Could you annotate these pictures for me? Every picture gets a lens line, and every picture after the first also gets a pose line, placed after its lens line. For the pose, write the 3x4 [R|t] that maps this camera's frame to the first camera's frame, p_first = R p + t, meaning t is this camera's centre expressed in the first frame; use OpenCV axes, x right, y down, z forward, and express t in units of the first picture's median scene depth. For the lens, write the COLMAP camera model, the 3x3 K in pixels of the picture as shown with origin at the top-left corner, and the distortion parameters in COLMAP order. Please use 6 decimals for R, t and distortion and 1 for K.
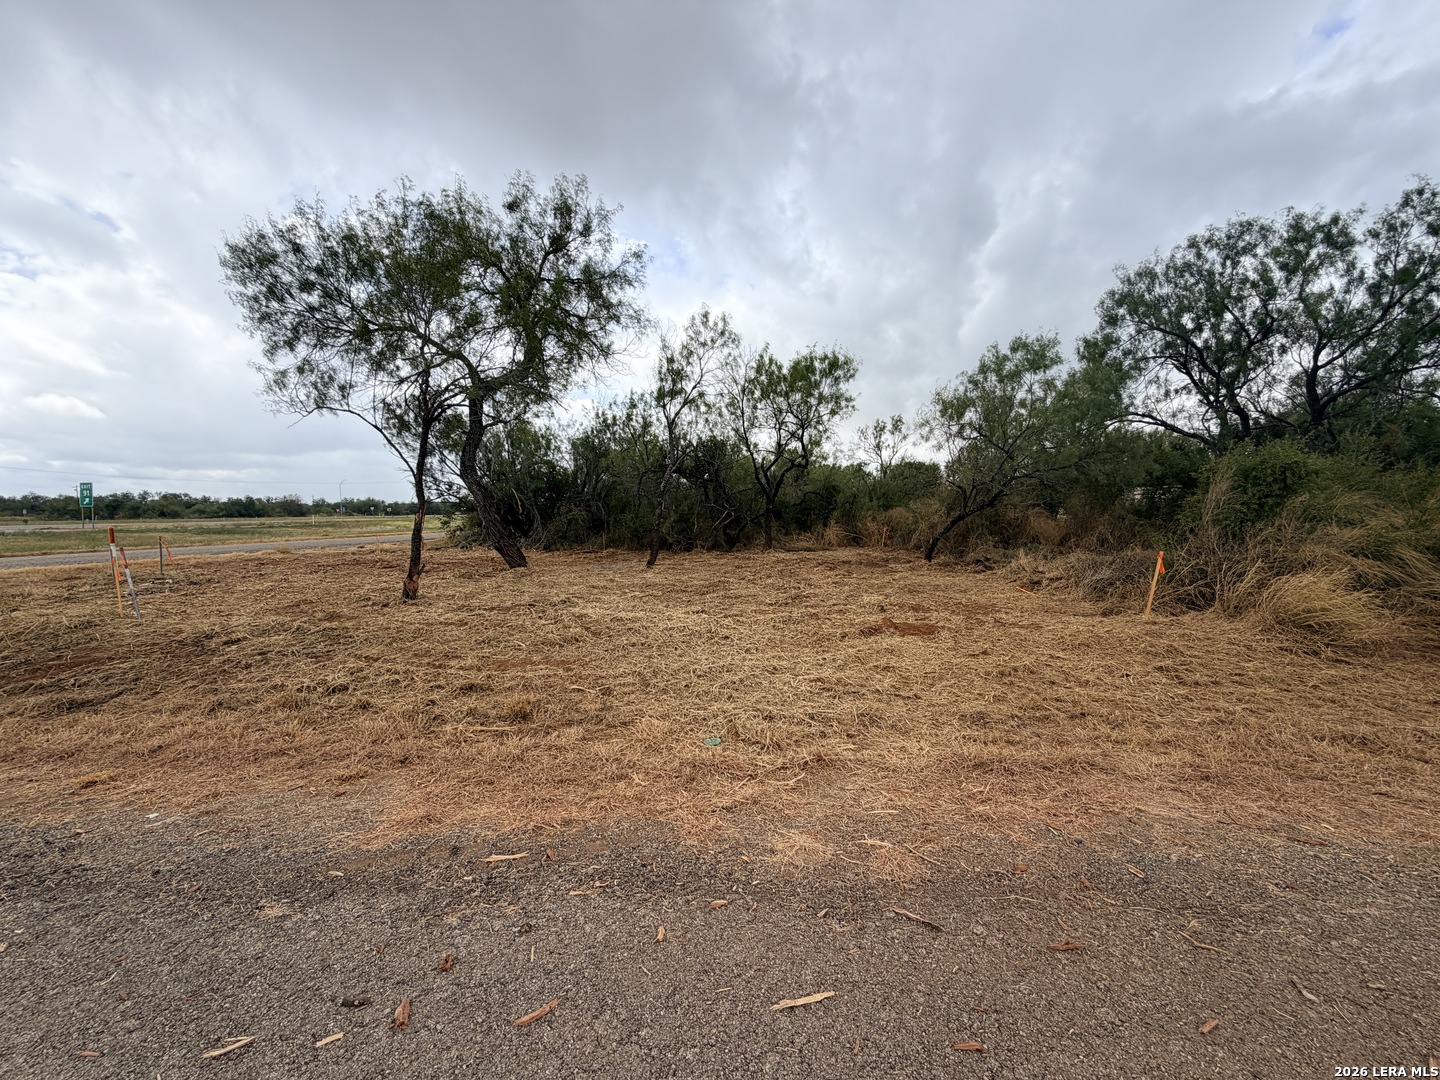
lens RADIAL K [[579.1, 0, 720.0], [0, 579.1, 540.0], [0, 0, 1]] dist [0.002635, 0.000136]
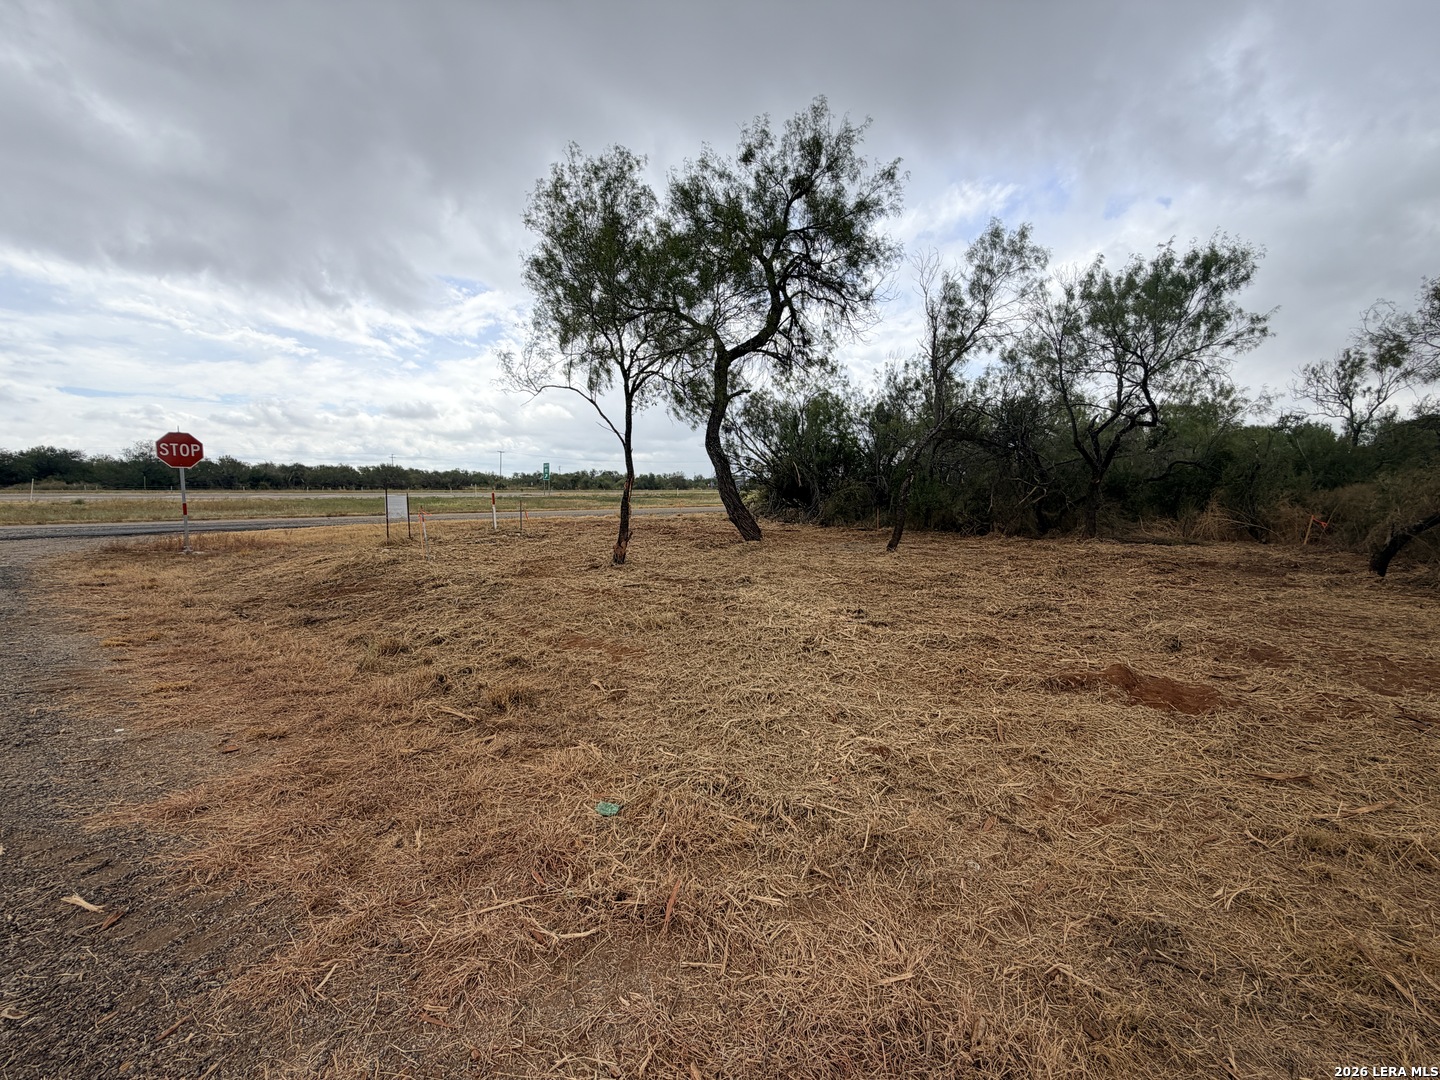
lens RADIAL K [[576.5, 0, 720.0], [0, 576.5, 540.0], [0, 0, 1]] dist [-0.001949, -0.000234]
pose [[0.829966, 0.061031, -0.554465, 0.096644], [-0.039035, 0.997914, 0.051412, -0.001141], [0.556446, -0.021027, 0.830618, 0.111530]]
